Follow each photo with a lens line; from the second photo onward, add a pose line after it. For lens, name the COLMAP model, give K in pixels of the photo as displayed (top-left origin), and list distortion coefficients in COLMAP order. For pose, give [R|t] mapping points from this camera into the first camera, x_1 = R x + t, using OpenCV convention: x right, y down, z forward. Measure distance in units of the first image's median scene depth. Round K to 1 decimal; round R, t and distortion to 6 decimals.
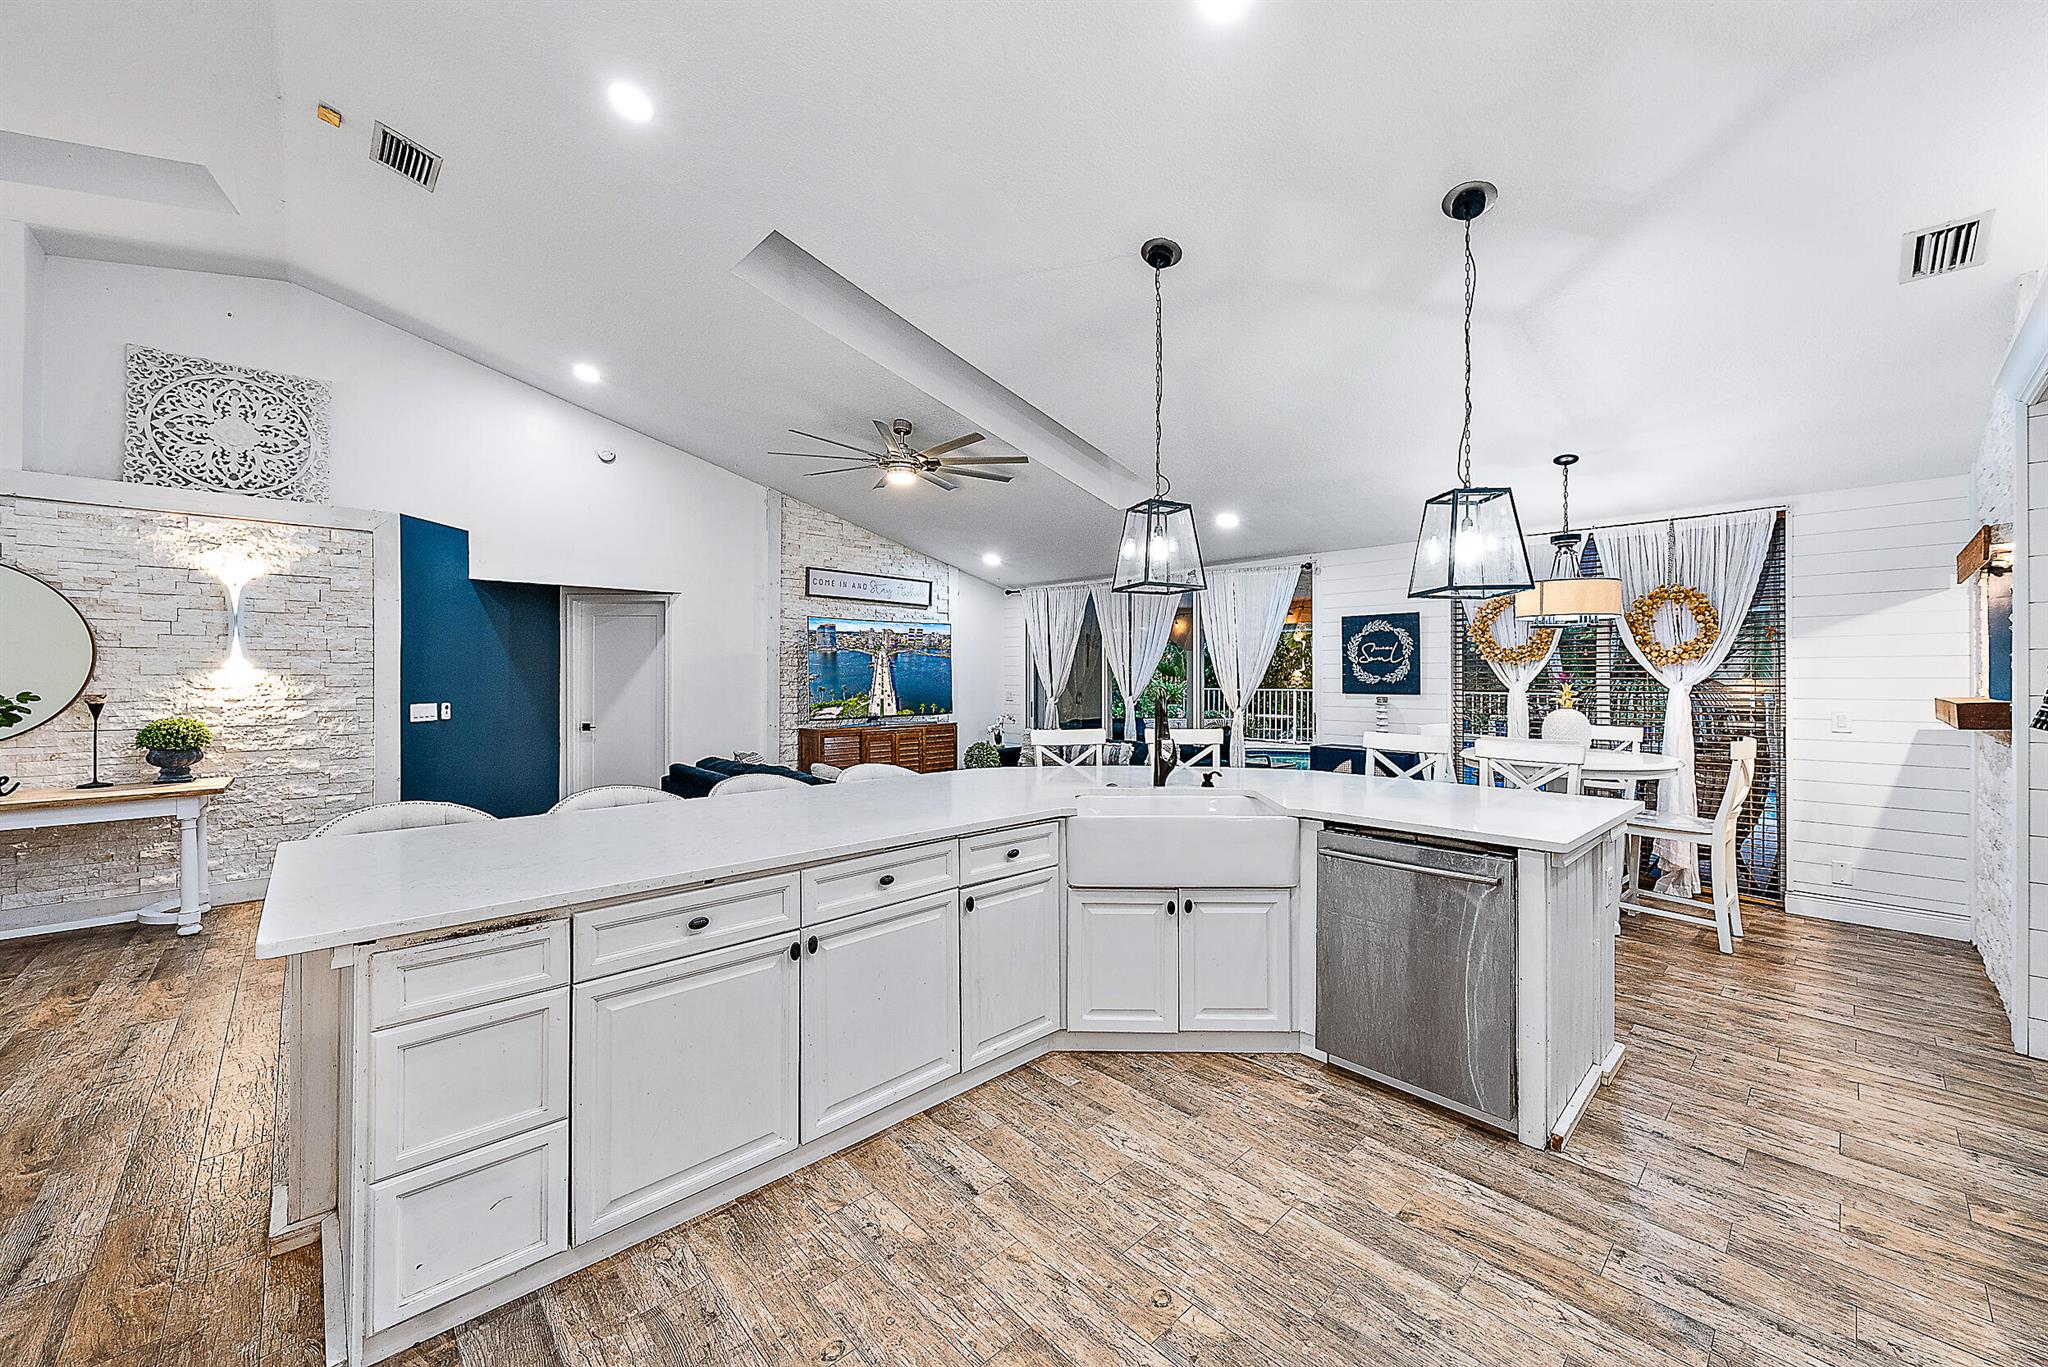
lens RADIAL K [[764.9, 0, 1028.7], [0, 764.9, 676.4], [0, 0, 1]] dist [-0.000674, -0.000037]
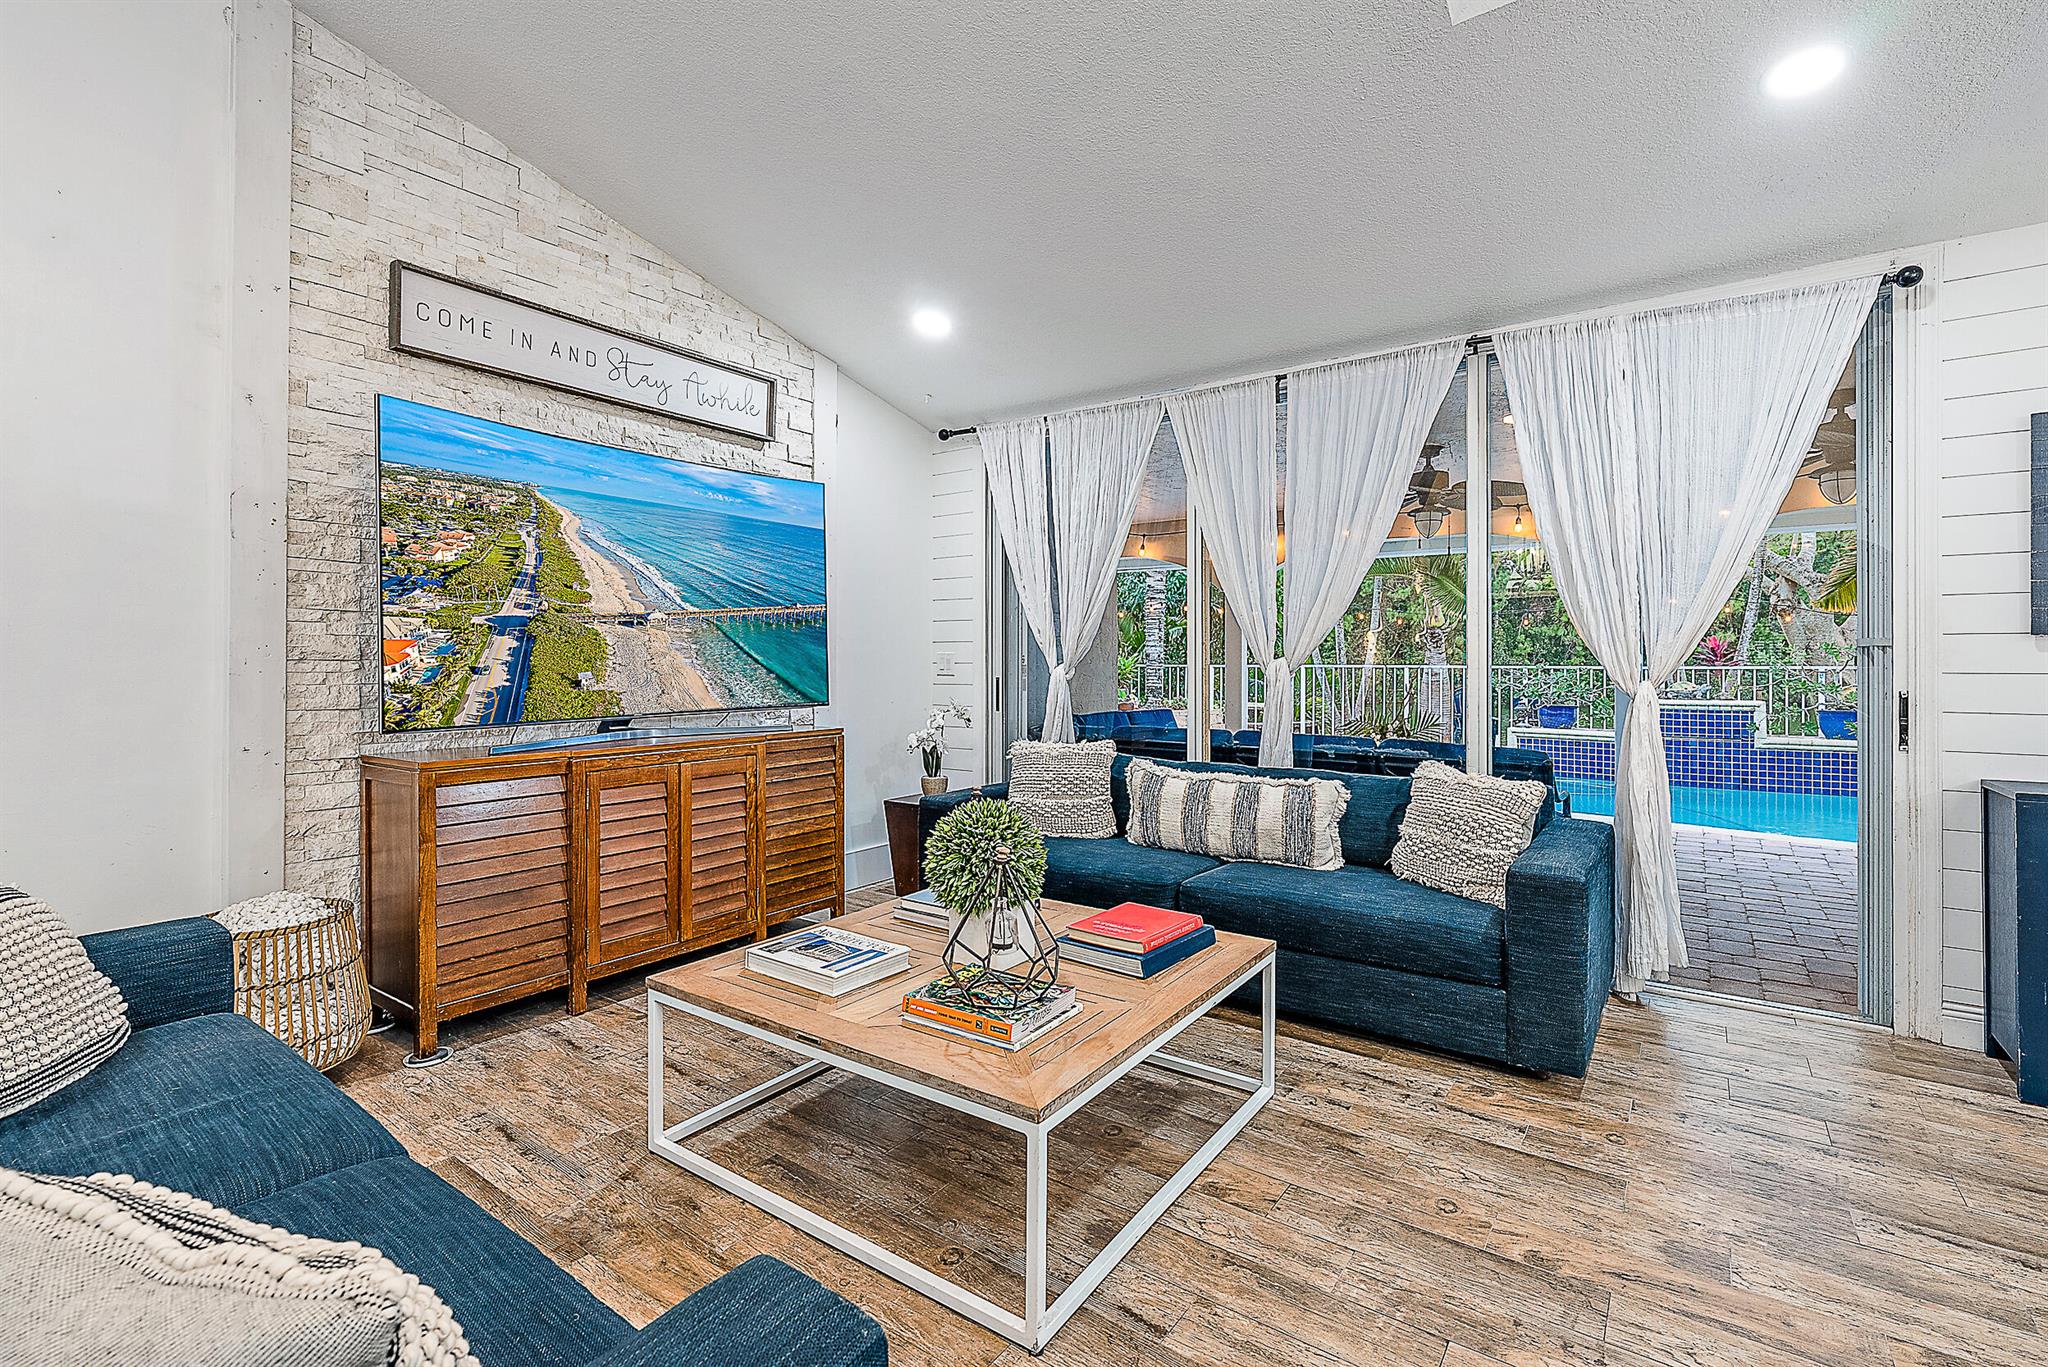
lens RADIAL K [[926.5, 0, 1040.3], [0, 926.5, 665.6], [0, 0, 1]] dist [0.001694, 0.000507]
pose [[0.979827, -0.002438, 0.199831, -0.102029], [0.001612, 0.999989, 0.004298, 0.029252], [-0.199840, -0.003889, 0.979821, 0.575565]]
